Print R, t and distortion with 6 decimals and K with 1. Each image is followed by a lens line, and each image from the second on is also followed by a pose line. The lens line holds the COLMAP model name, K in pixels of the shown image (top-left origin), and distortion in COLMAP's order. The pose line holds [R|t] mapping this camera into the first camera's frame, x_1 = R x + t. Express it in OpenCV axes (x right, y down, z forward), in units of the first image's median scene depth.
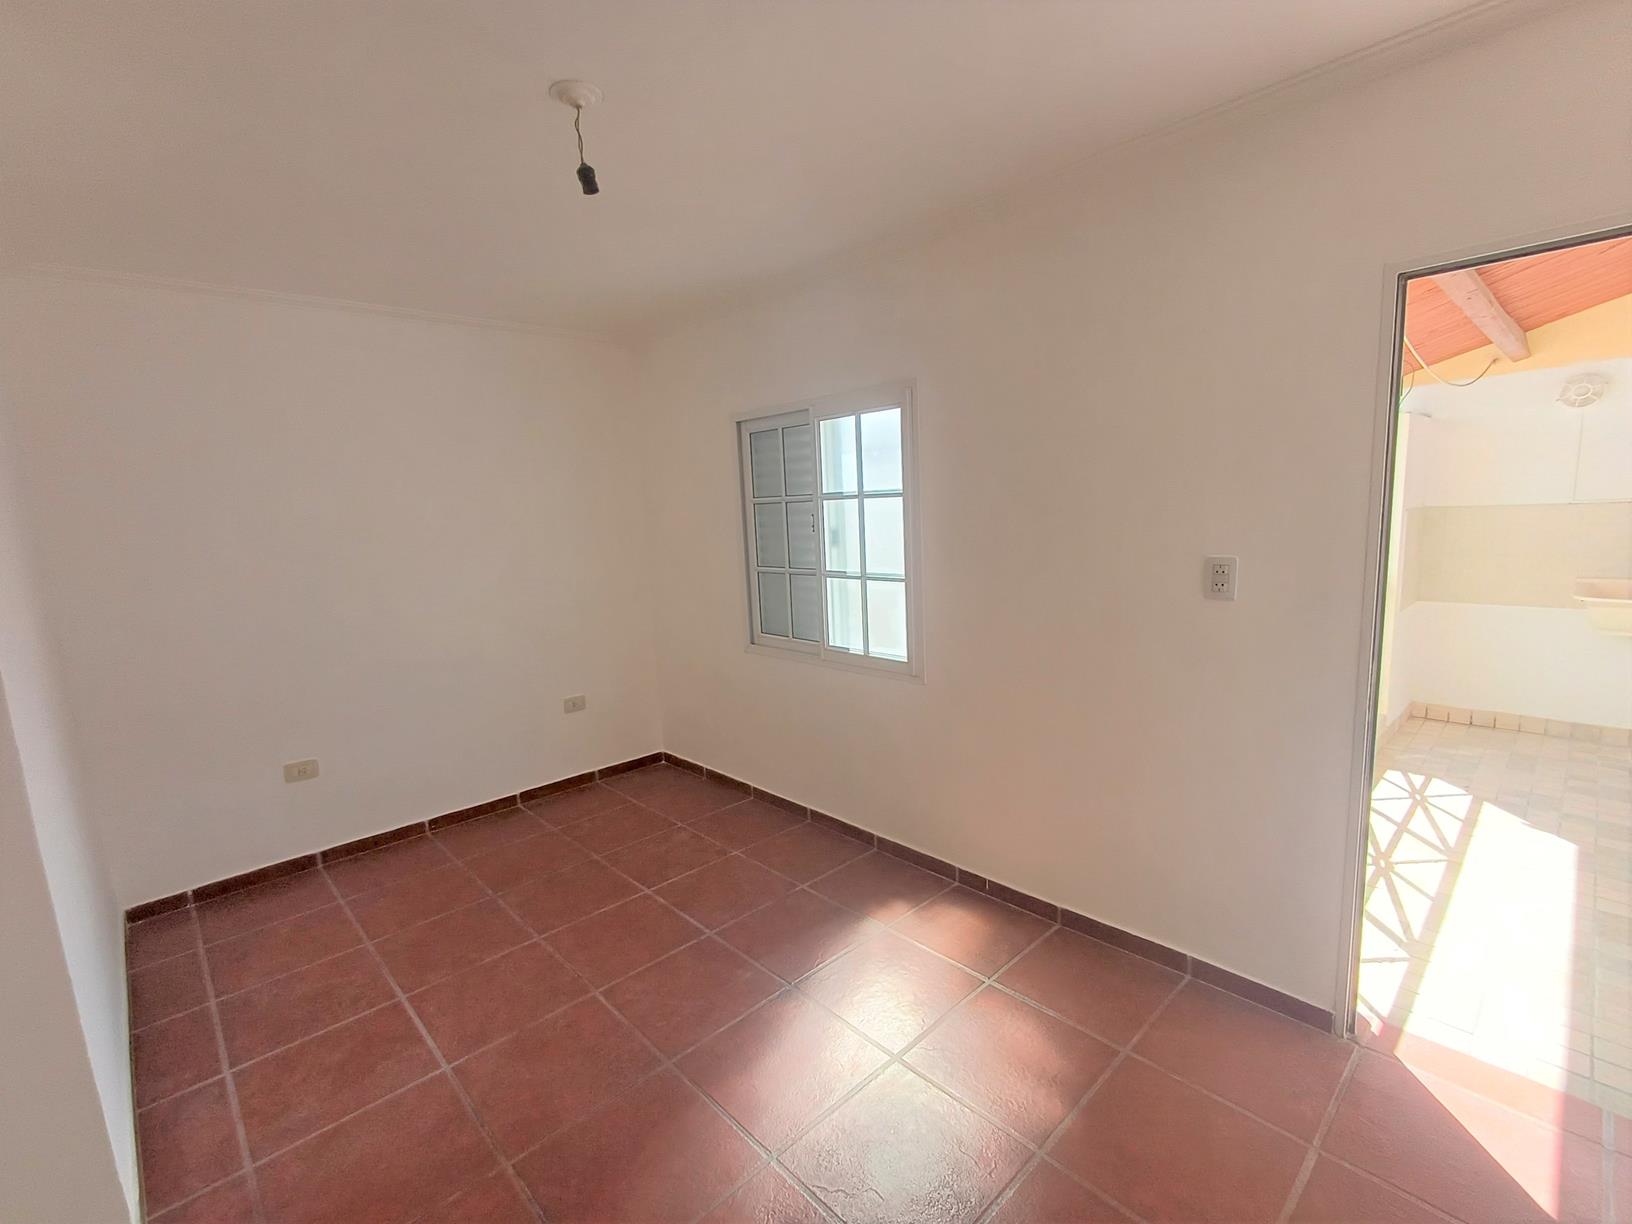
lens RADIAL K [[737.4, 0, 814.4], [0, 737.4, 621.3], [0, 0, 1]] dist [0.000360, 0.001995]
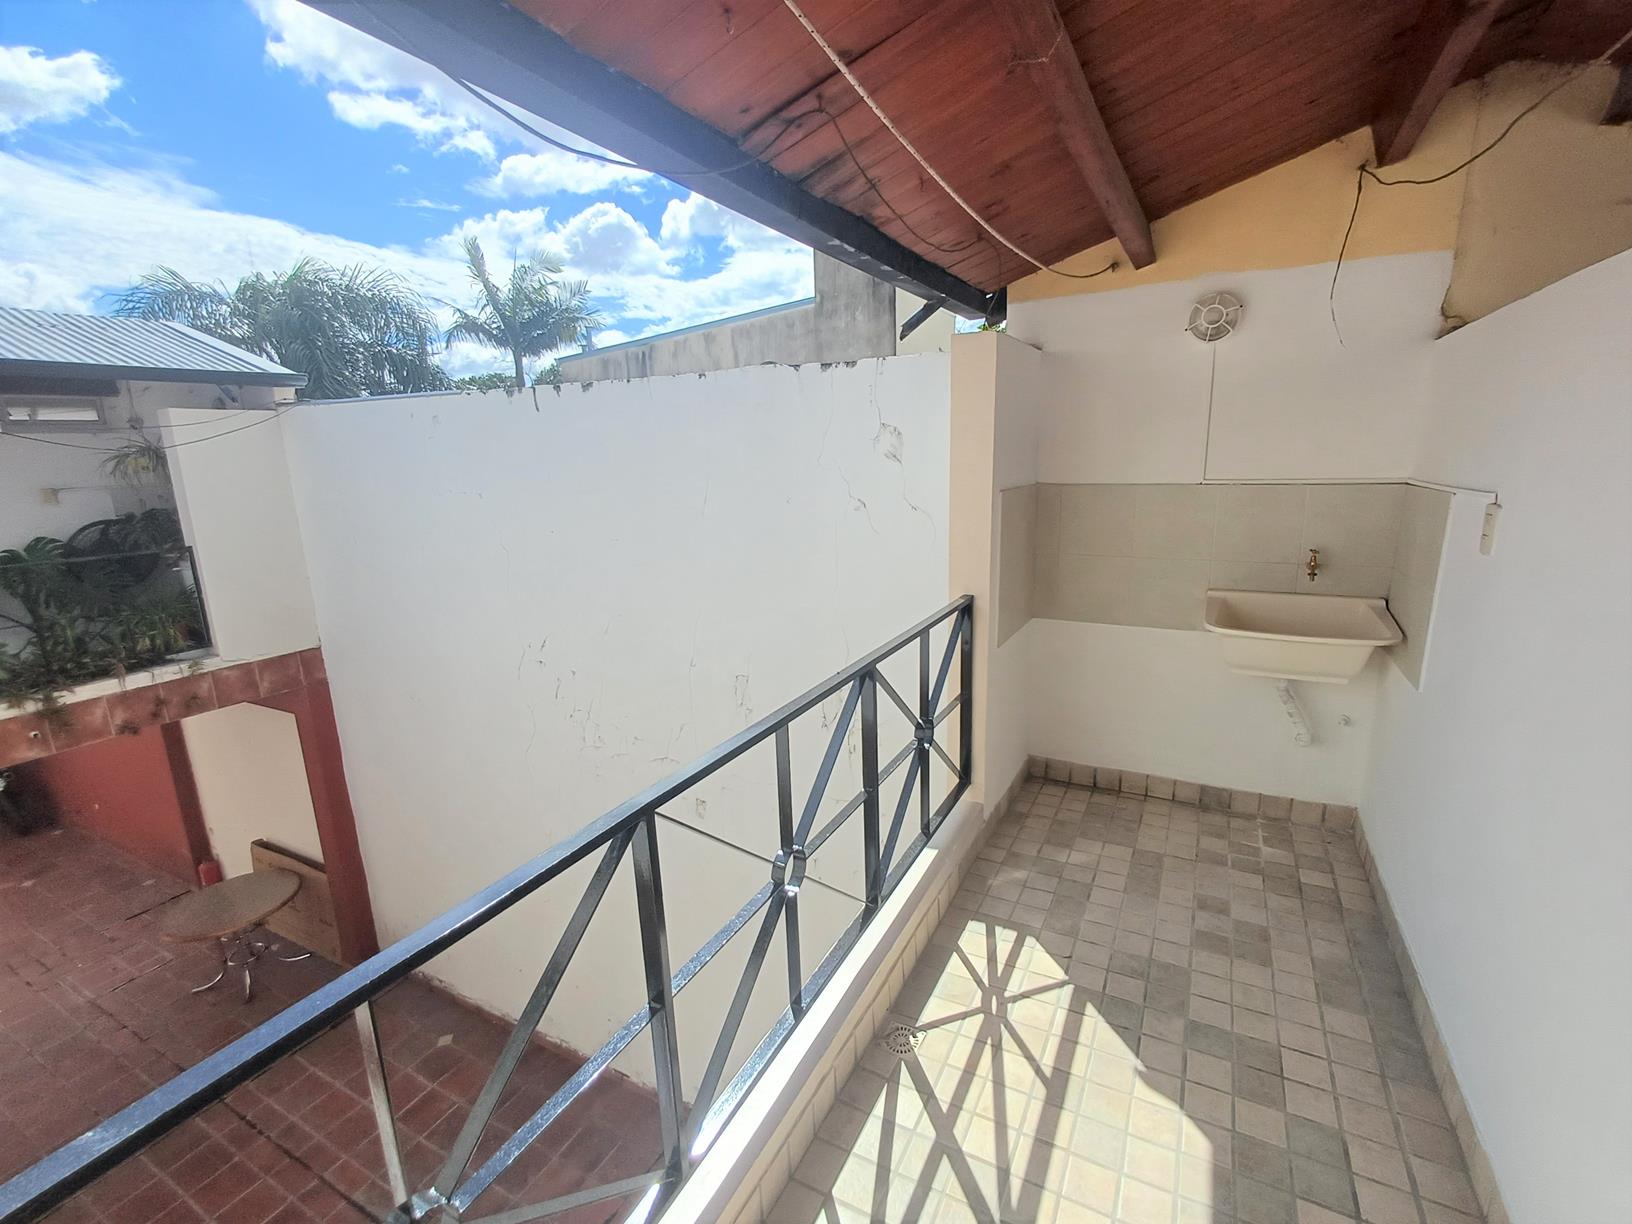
lens RADIAL K [[737.4, 0, 846.6], [0, 737.4, 620.3], [0, 0, 1]] dist [0.000360, 0.001995]
pose [[0.937685, -0.049370, 0.343960, 0.485555], [0.028603, 0.997463, 0.065194, -0.089669], [-0.346306, -0.051293, 0.936718, 0.478436]]
